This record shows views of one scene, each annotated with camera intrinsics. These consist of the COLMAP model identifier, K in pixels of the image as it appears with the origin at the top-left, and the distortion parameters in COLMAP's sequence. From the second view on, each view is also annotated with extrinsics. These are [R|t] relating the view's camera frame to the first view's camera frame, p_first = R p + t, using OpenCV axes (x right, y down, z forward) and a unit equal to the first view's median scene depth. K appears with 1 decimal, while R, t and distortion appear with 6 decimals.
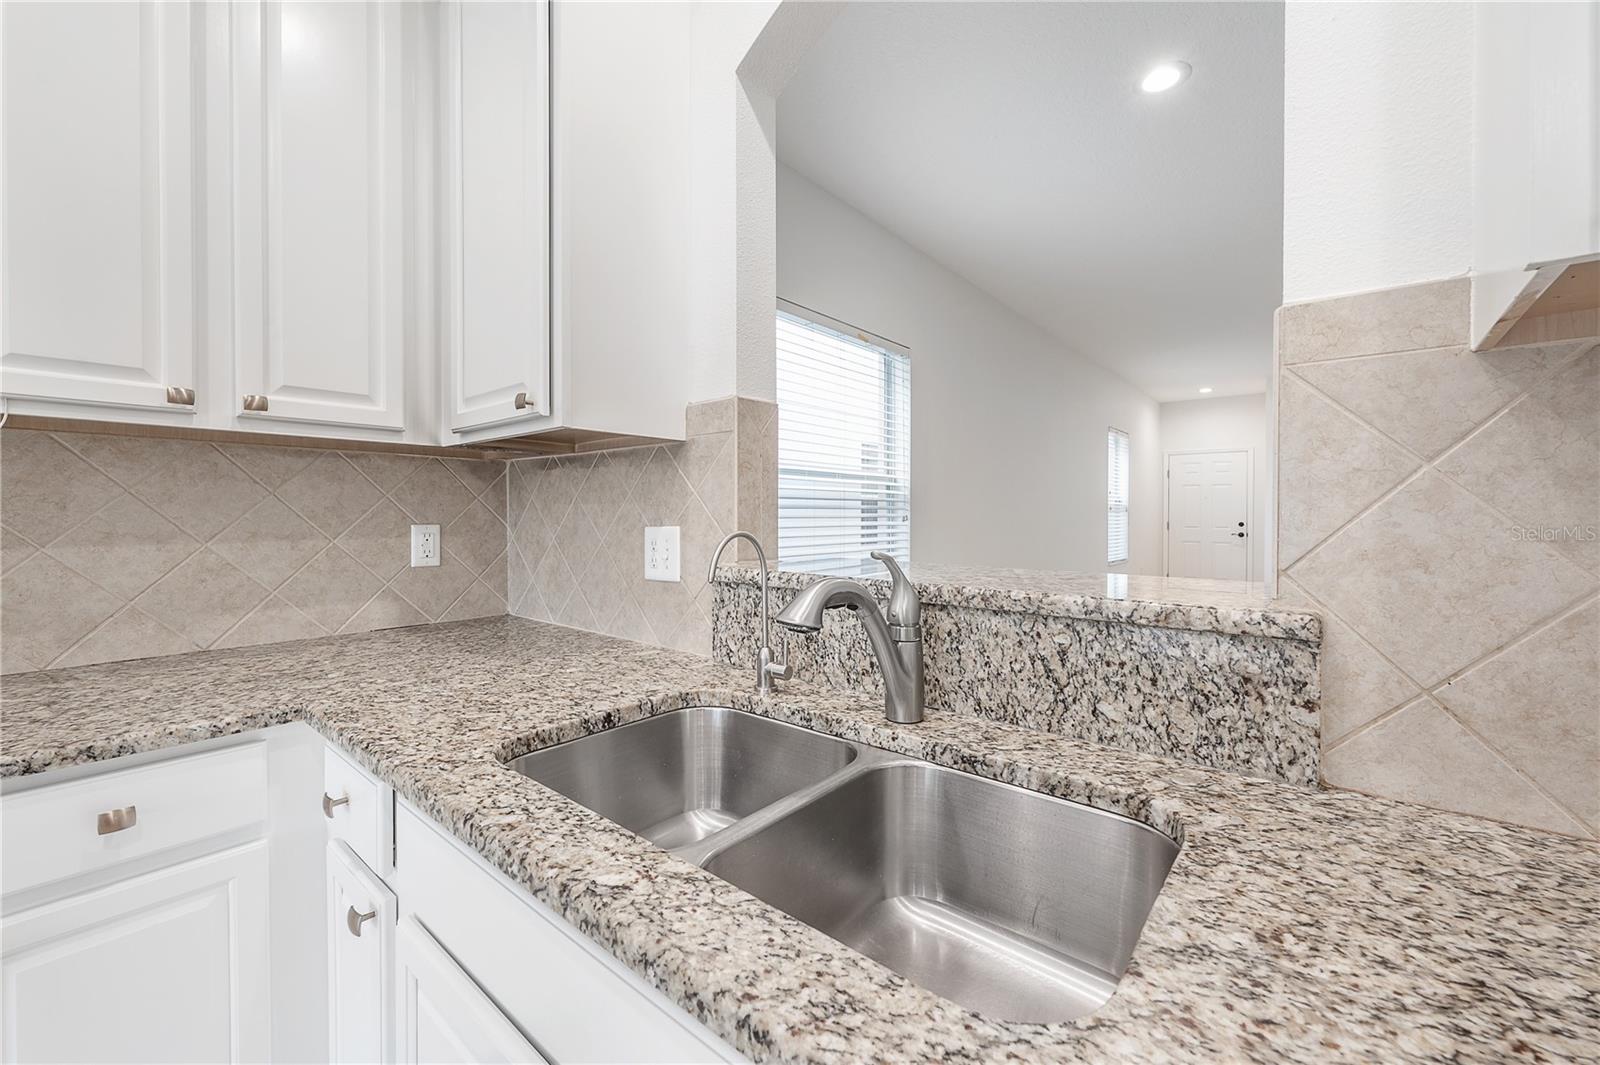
lens RADIAL K [[639.2, 0, 795.1], [0, 639.2, 520.3], [0, 0, 1]] dist [-0.001664, -0.000032]
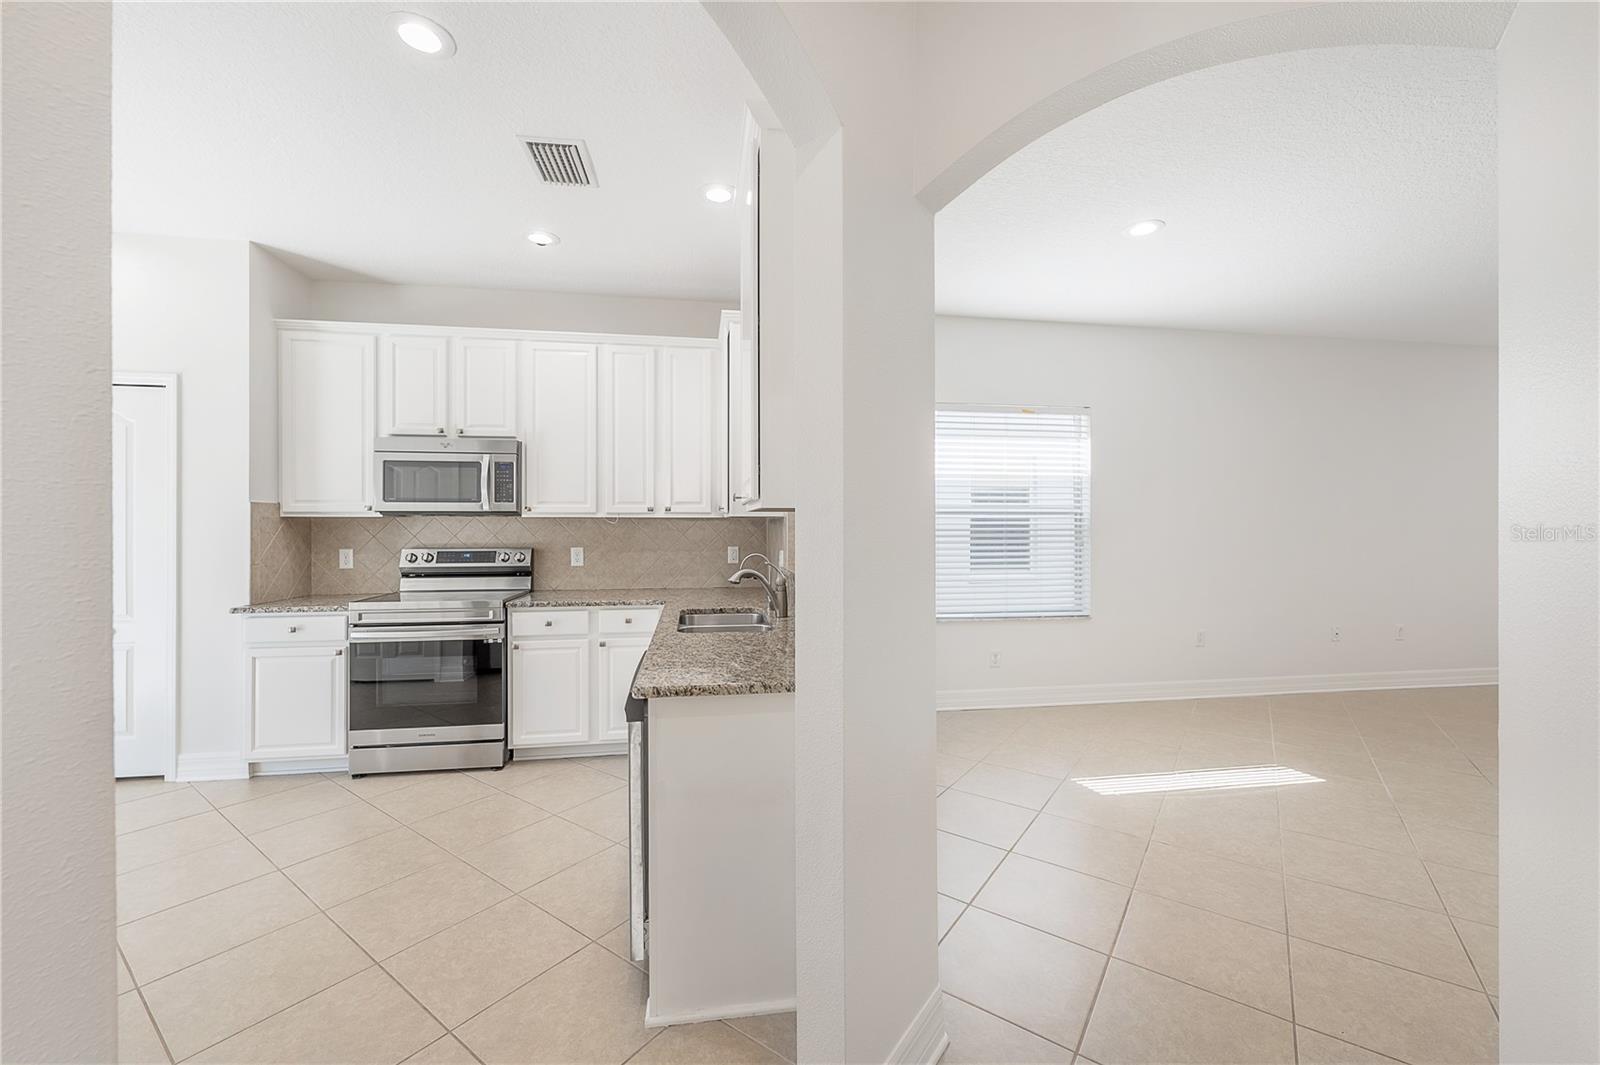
lens RADIAL K [[639.2, 0, 795.1], [0, 639.2, 520.3], [0, 0, 1]] dist [-0.001664, -0.000032]
pose [[0.758665, -0.003428, -0.651472, 2.209445], [-0.005305, 0.999920, -0.011439, -0.121900], [0.651460, 0.012134, 0.758586, -1.297522]]
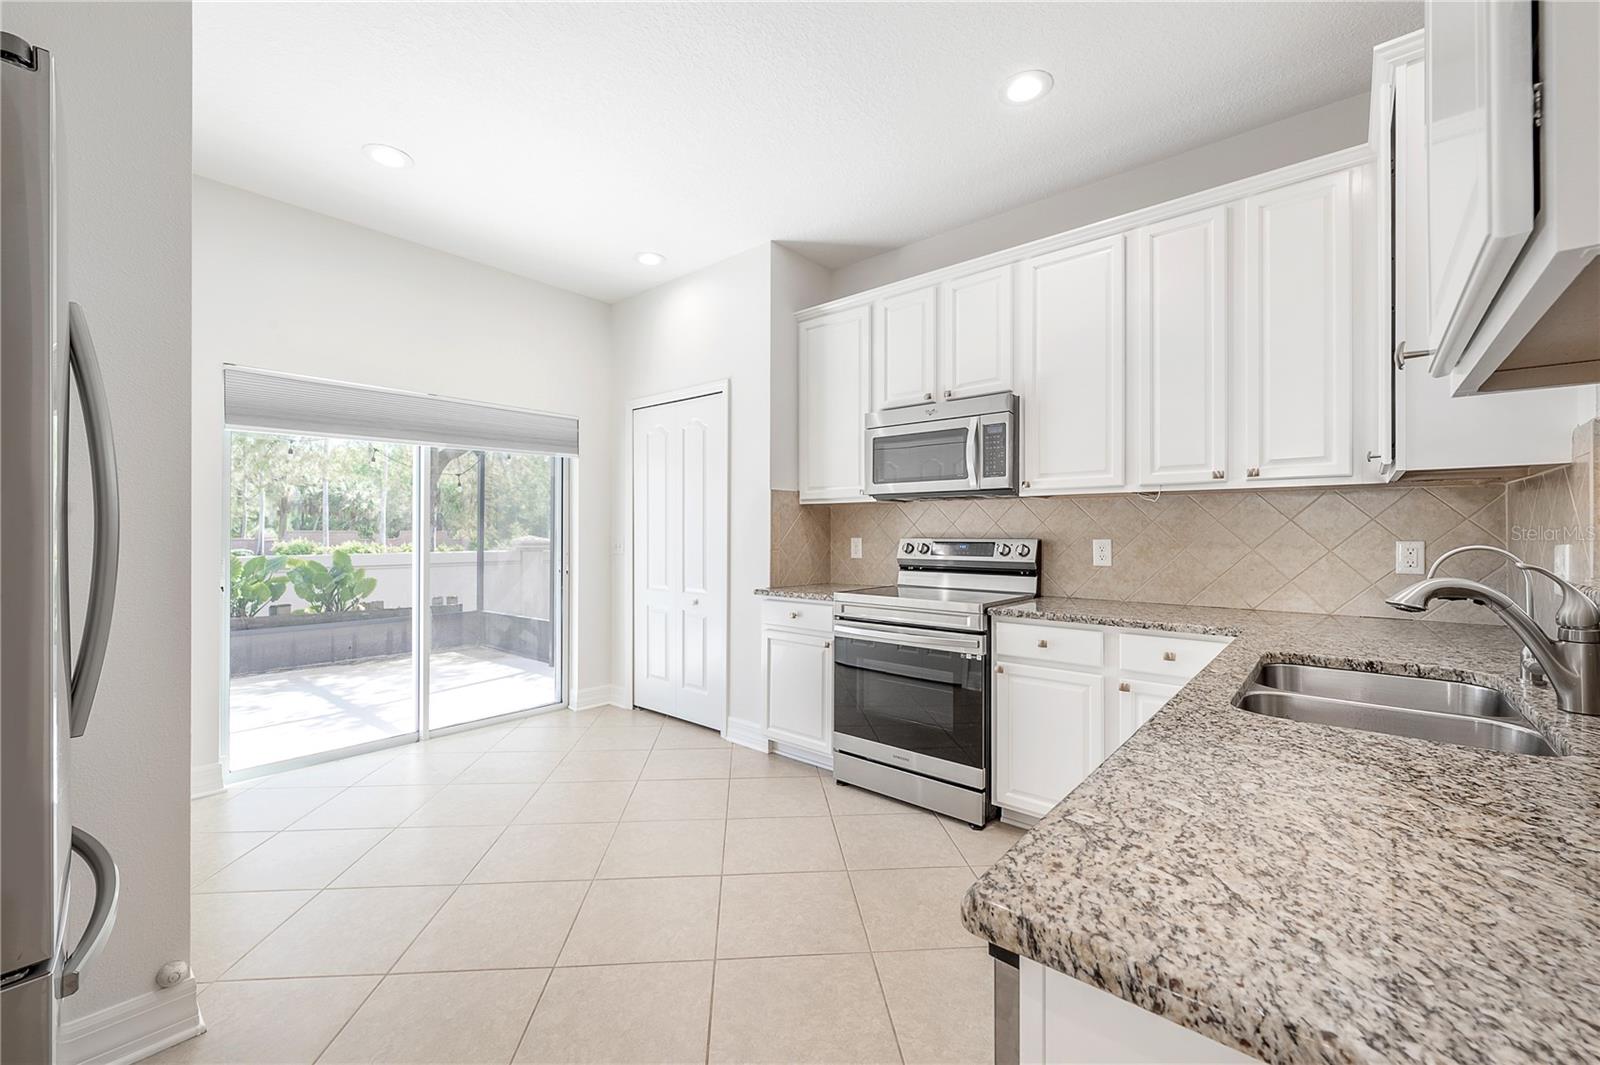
lens RADIAL K [[639.5, 0, 795.2], [0, 639.5, 530.0], [0, 0, 1]] dist [-0.001097, 0.000031]
pose [[-0.007454, -0.002580, -0.999969, 1.303321], [-0.008546, 0.999960, -0.002517, -0.002165], [0.999936, 0.008527, -0.007476, -0.398191]]
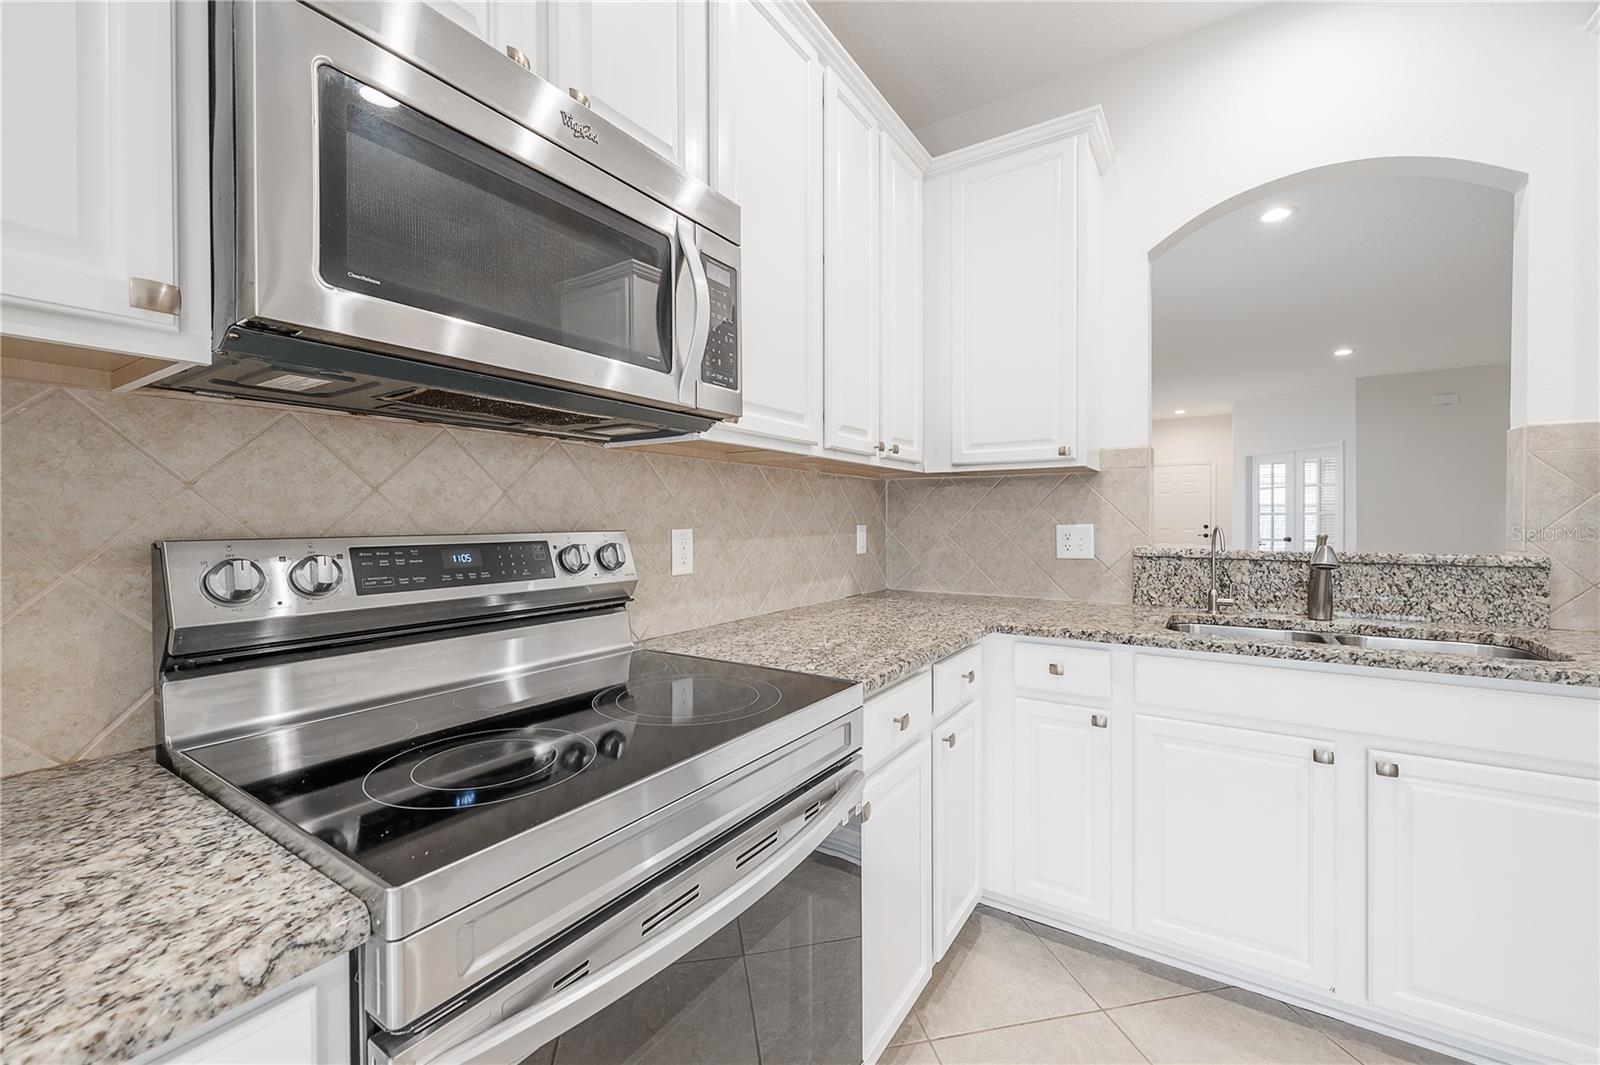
lens RADIAL K [[647.8, 0, 795.4], [0, 647.8, 525.4], [0, 0, 1]] dist [0.001092, 0.000018]
pose [[0.992952, -0.003851, 0.118457, -1.661243], [0.003899, 0.999992, -0.000171, 0.014312], [-0.118455, 0.000632, 0.992959, -0.790621]]
